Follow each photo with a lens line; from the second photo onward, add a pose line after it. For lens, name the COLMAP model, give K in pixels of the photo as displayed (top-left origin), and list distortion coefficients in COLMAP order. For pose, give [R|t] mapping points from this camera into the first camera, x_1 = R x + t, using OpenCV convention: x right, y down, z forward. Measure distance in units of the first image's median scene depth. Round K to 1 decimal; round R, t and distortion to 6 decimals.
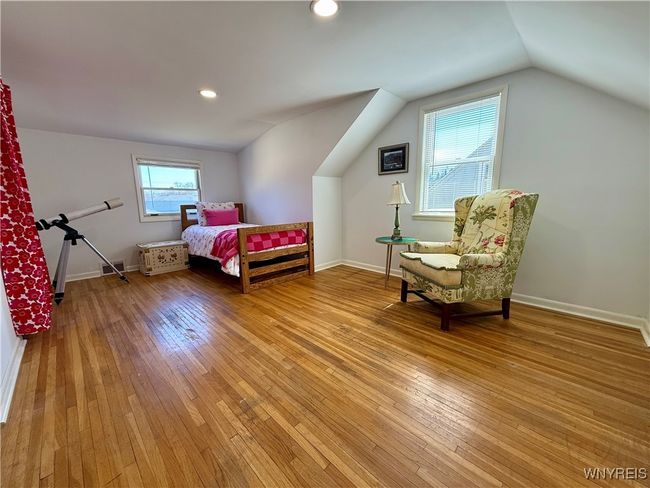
lens RADIAL K [[258.3, 0, 325.3], [0, 258.3, 242.2], [0, 0, 1]] dist [-0.000370, 0.000033]
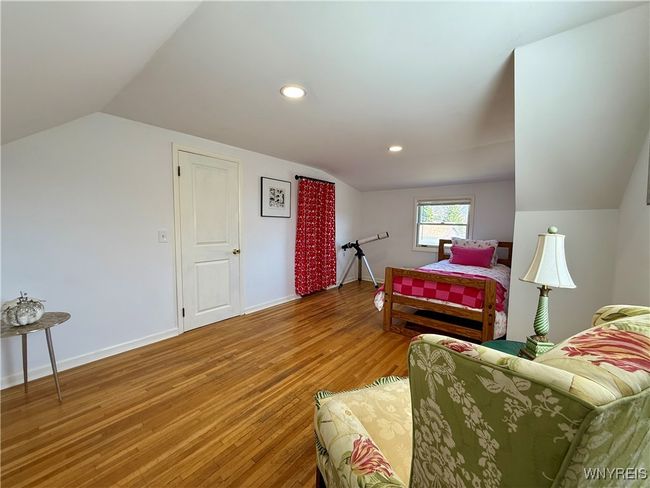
lens RADIAL K [[258.3, 0, 325.3], [0, 258.3, 242.2], [0, 0, 1]] dist [-0.000370, 0.000033]
pose [[0.093151, 0.087044, -0.991840, 0.697388], [-0.172320, 0.982547, 0.070045, -0.187811], [0.980627, 0.164389, 0.106525, 0.628579]]
